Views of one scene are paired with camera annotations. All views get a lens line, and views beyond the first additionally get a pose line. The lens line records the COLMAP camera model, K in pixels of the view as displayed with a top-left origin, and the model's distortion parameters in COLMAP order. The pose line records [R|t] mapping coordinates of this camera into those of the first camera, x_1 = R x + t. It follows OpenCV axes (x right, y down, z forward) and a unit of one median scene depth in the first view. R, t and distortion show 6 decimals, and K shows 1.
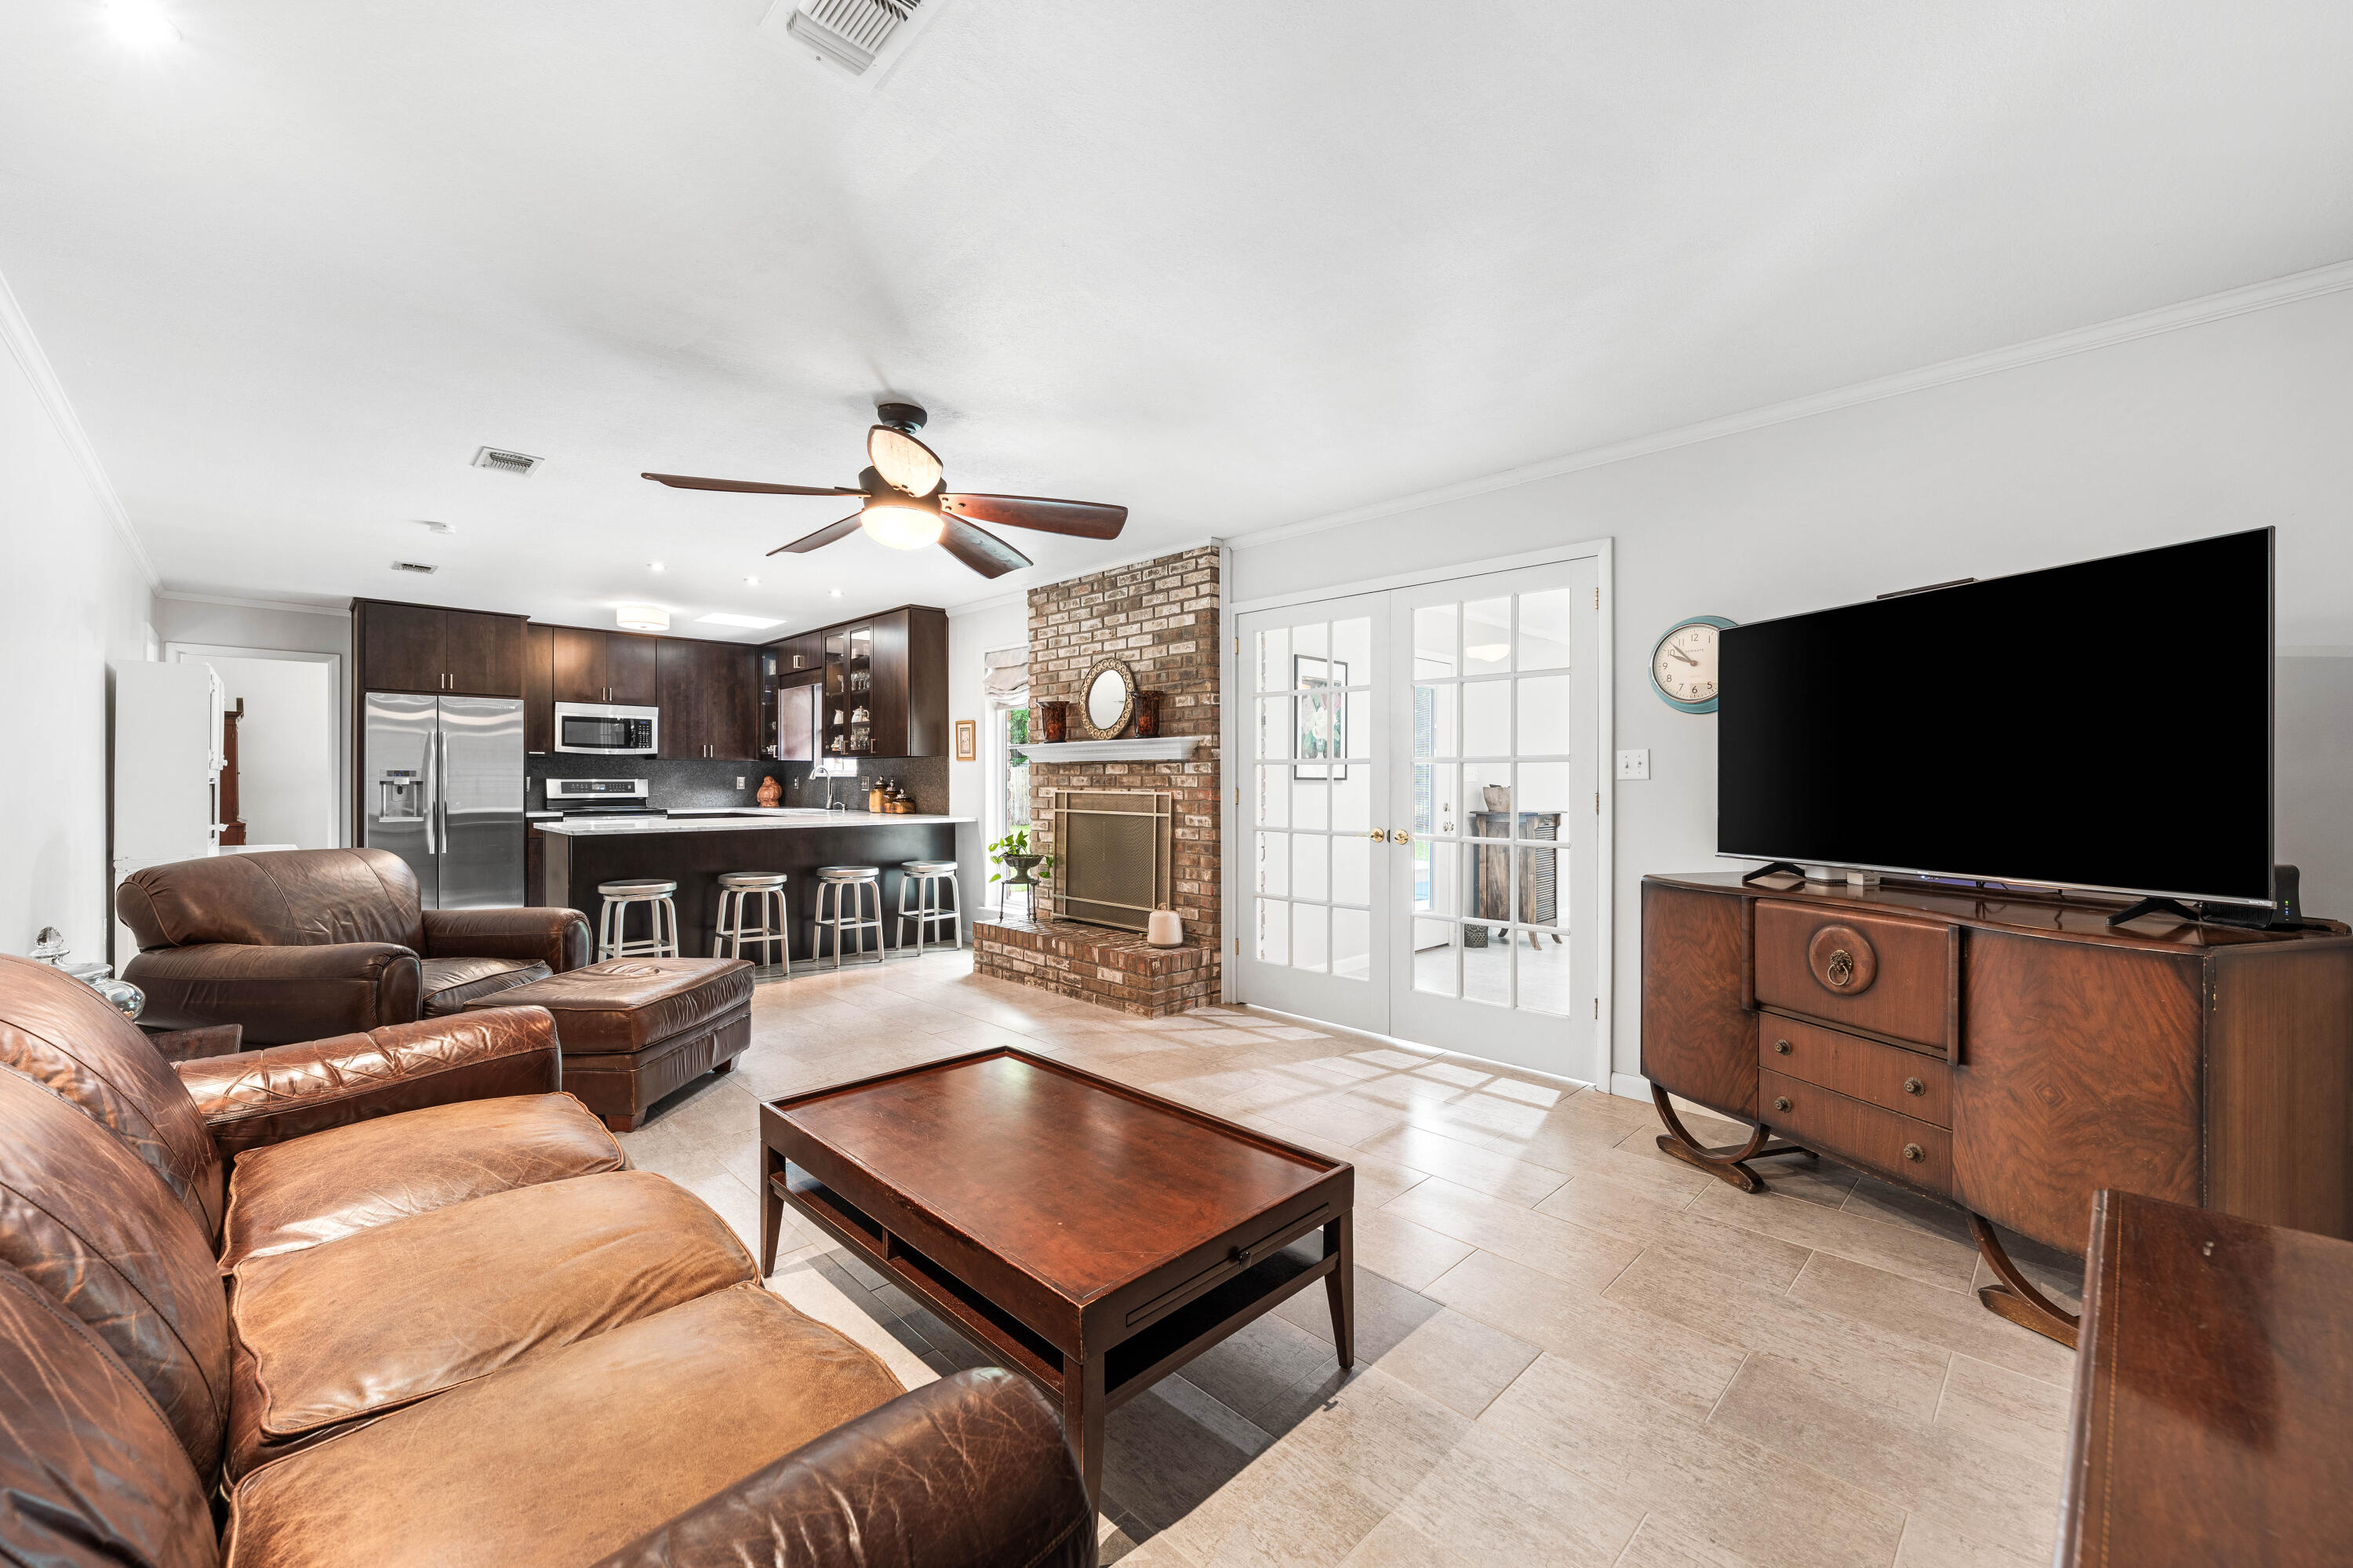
lens RADIAL K [[920.8, 0, 1181.3], [0, 920.8, 783.1], [0, 0, 1]] dist [0.001605, 0.000071]
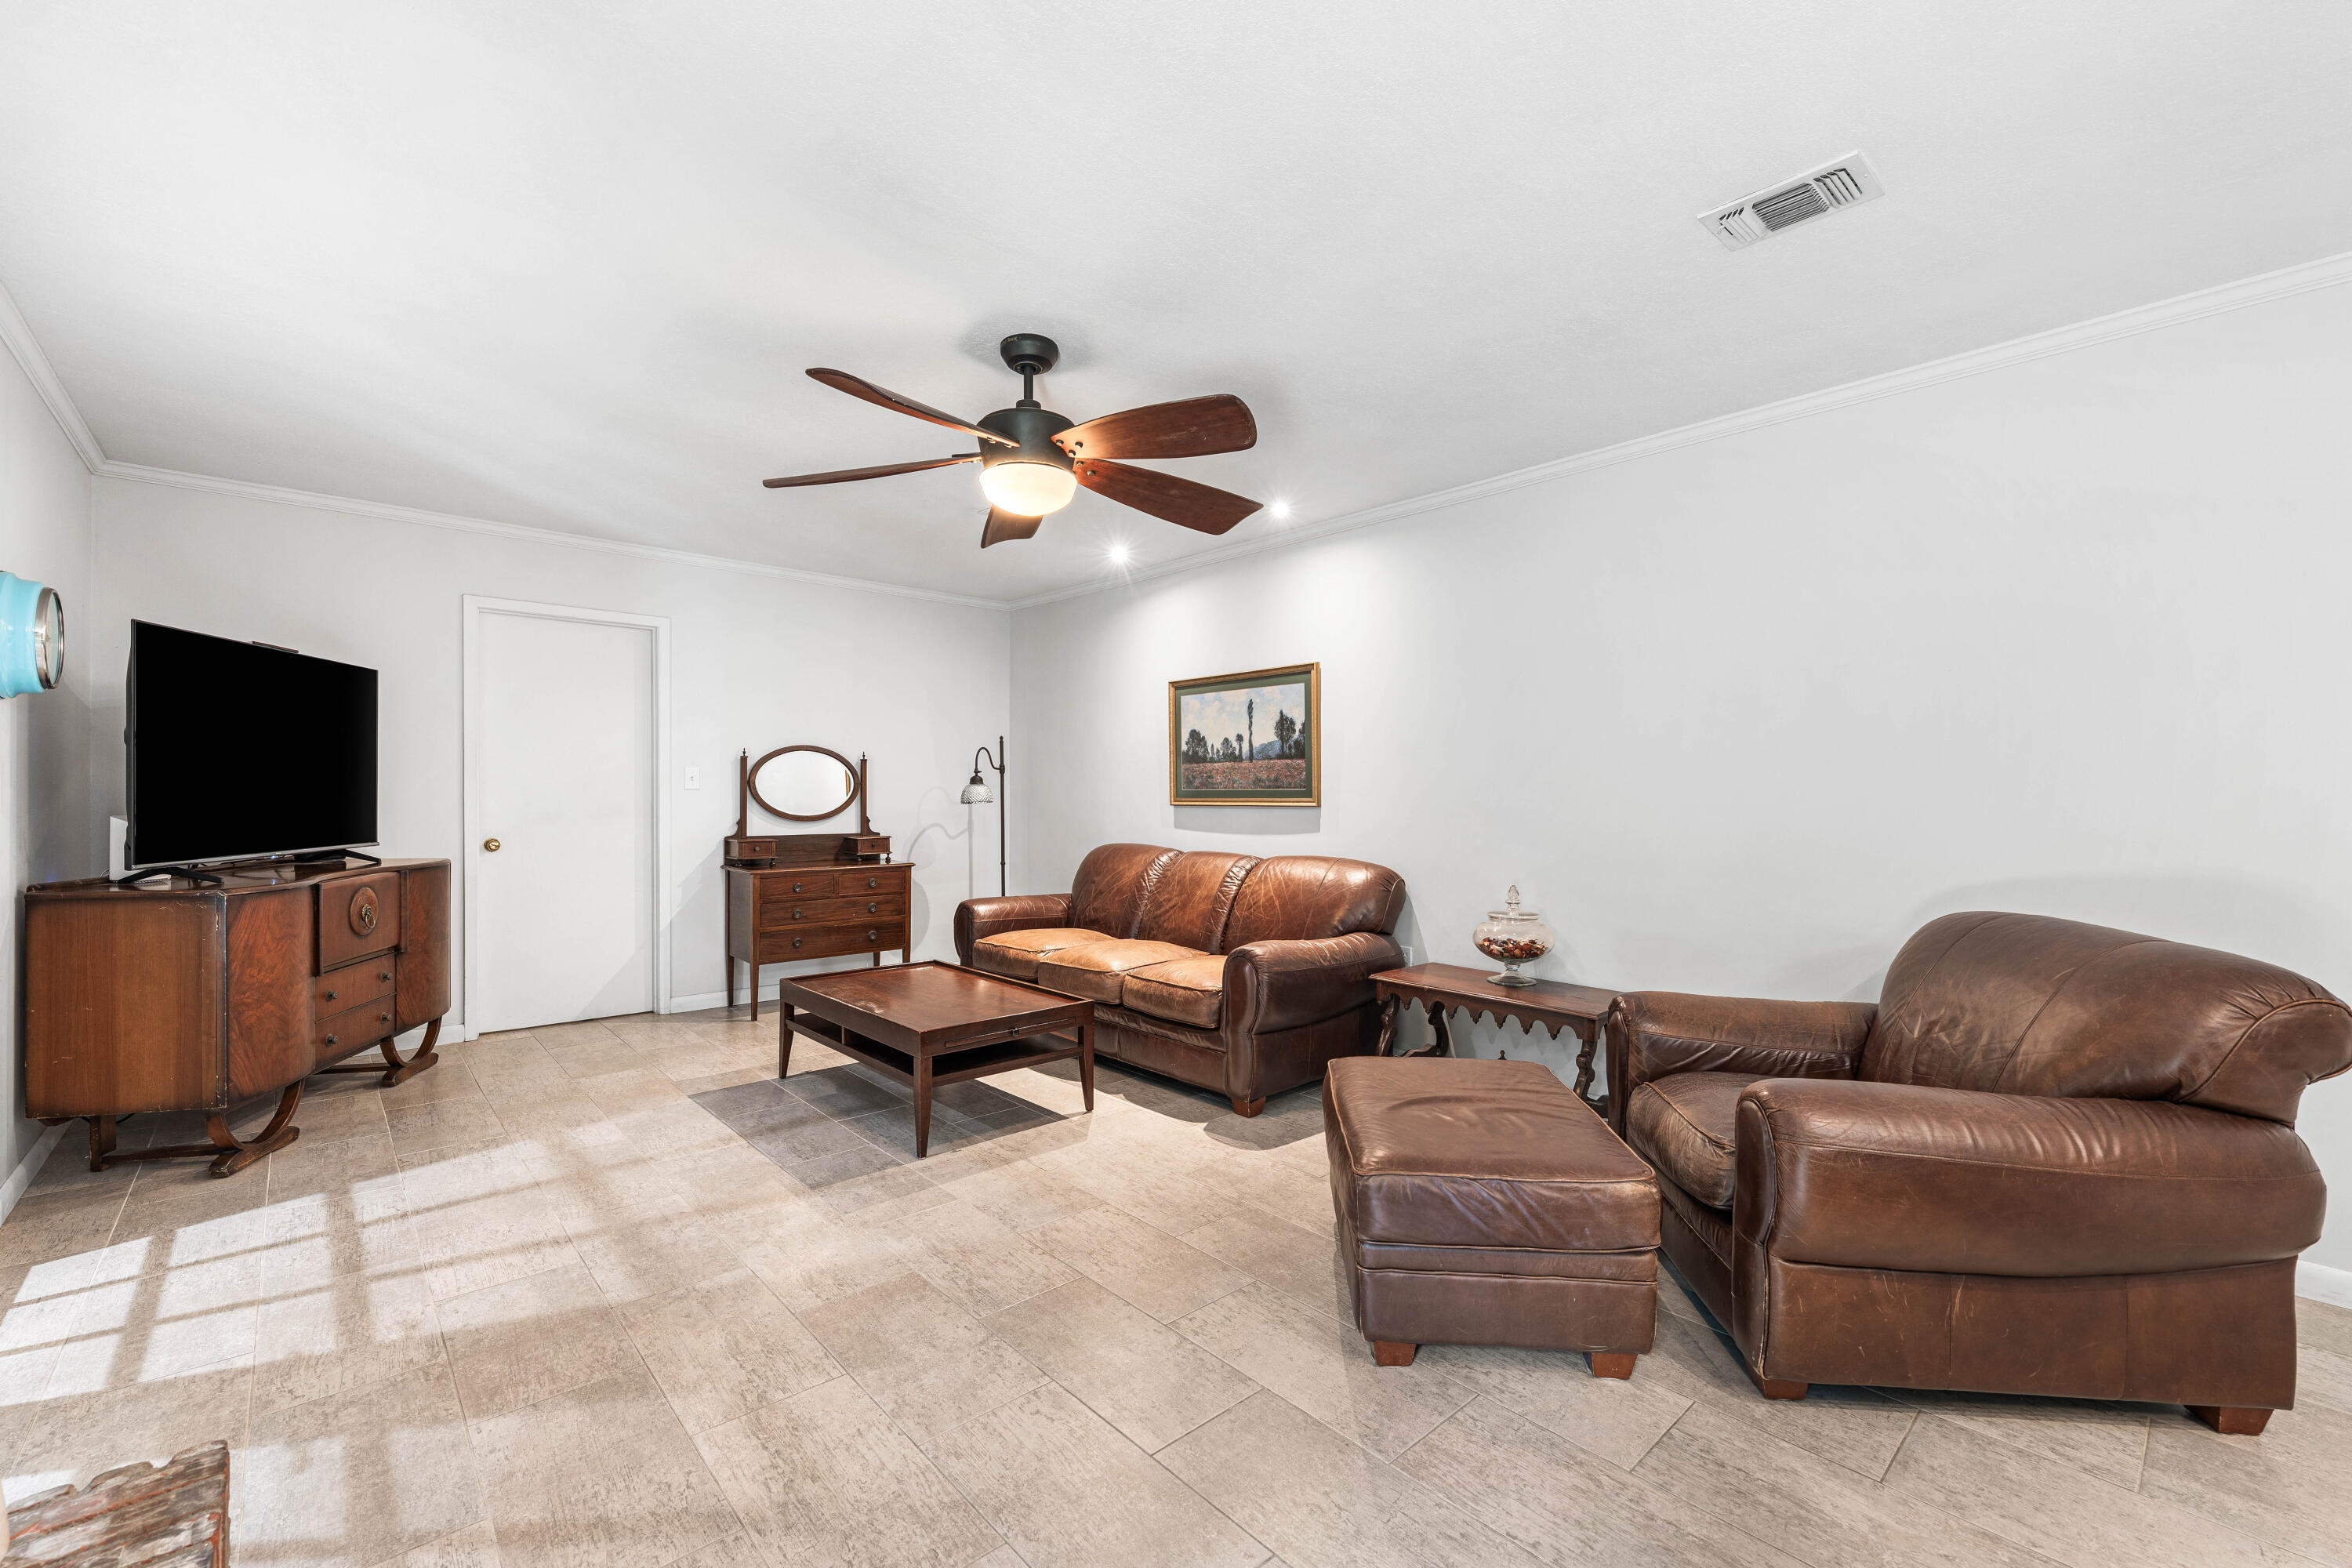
lens RADIAL K [[1009.9, 0, 1173.9], [0, 1009.9, 789.5], [0, 0, 1]] dist [-0.011601, -0.000112]
pose [[-0.998295, -0.009794, 0.057541, -0.423515], [-0.009993, 0.999945, -0.003172, -0.005180], [-0.057506, -0.003742, -0.998338, 1.650203]]
